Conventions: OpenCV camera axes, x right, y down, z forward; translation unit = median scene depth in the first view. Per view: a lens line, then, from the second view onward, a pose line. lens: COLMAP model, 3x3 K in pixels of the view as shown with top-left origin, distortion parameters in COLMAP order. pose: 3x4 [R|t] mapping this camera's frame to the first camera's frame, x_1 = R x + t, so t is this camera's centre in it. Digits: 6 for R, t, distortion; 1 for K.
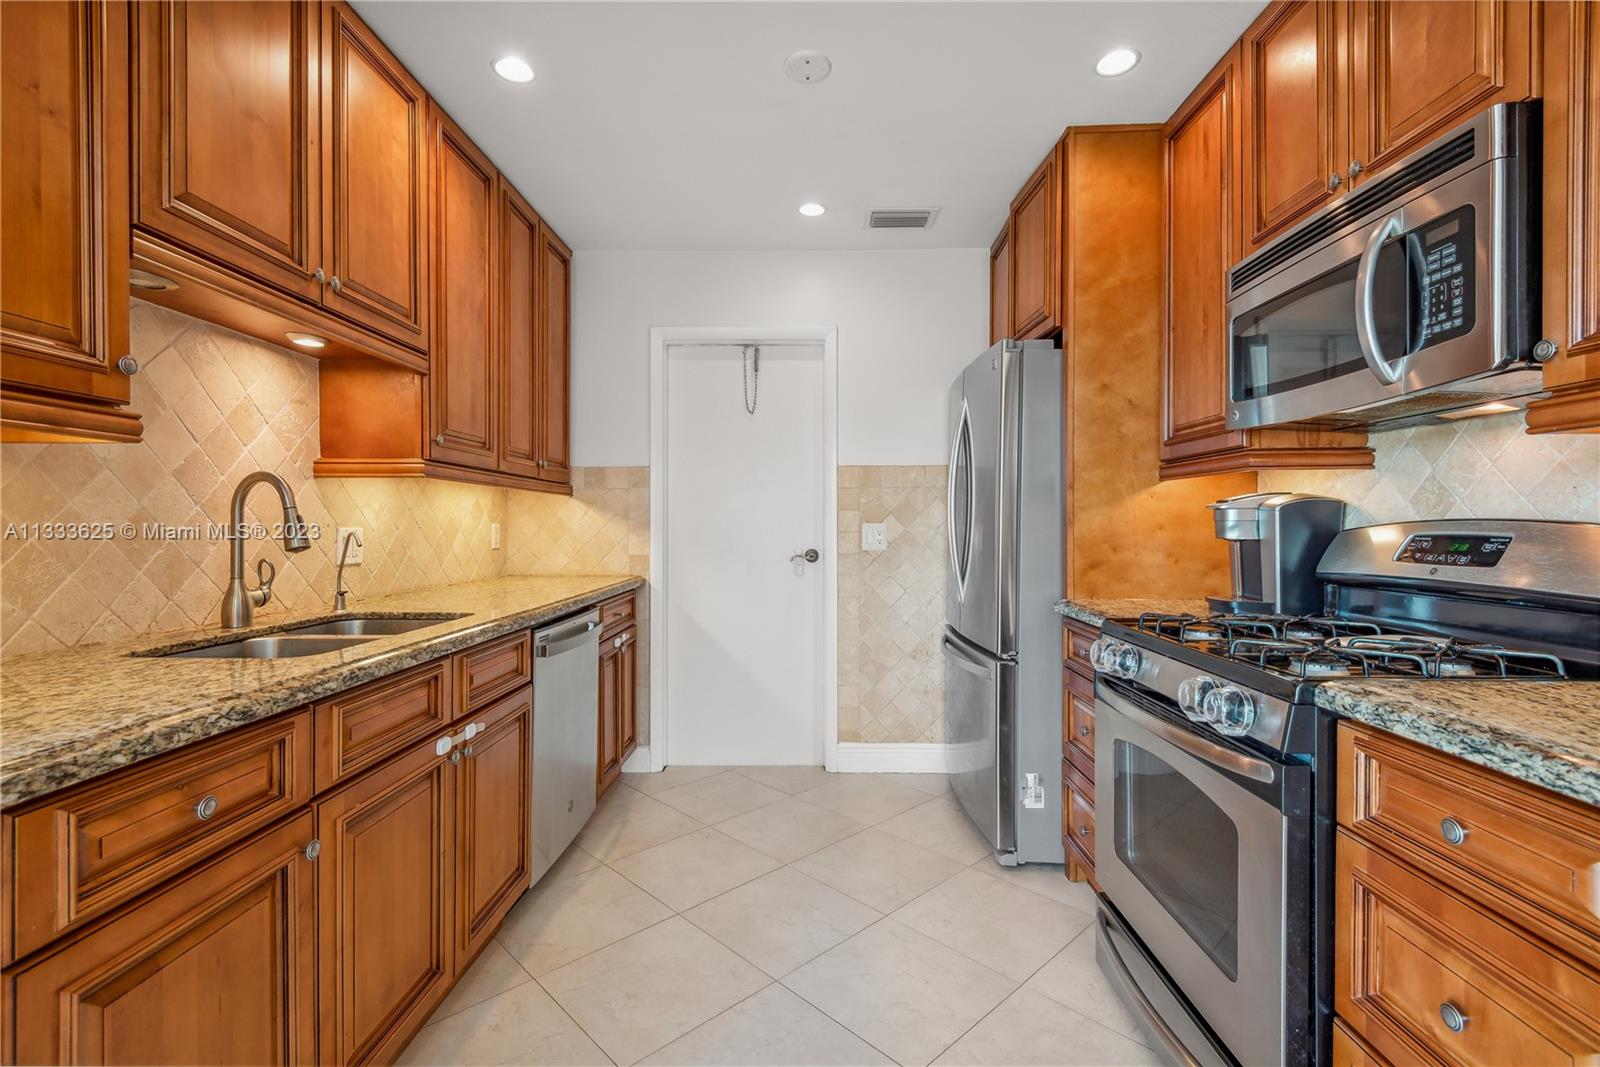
lens RADIAL K [[723.8, 0, 805.5], [0, 723.8, 519.7], [0, 0, 1]] dist [0.038162, -0.016717]
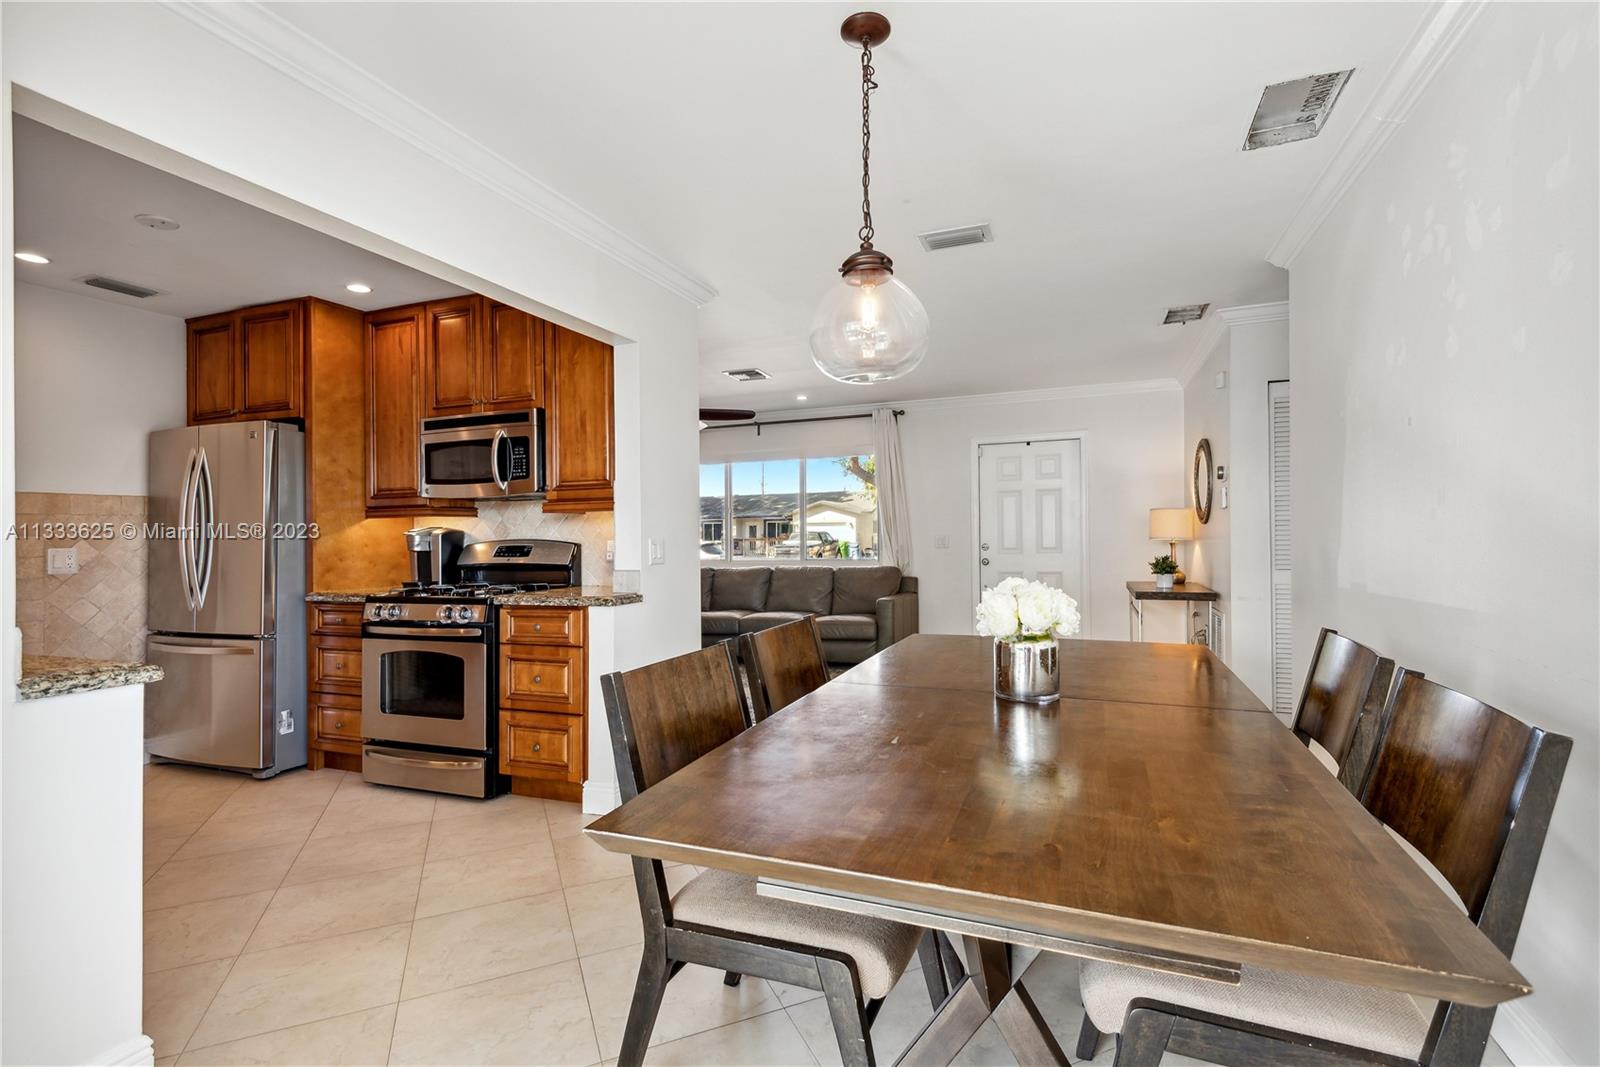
lens RADIAL K [[695.2, 0, 800.0], [0, 695.2, 533.5], [0, 0, 1]] dist [0.000493, 0.000044]
pose [[0.338495, -0.001047, 0.940968, -0.767985], [0.011239, 0.999933, -0.002930, -0.002475], [-0.940901, 0.011568, 0.338484, -0.554453]]
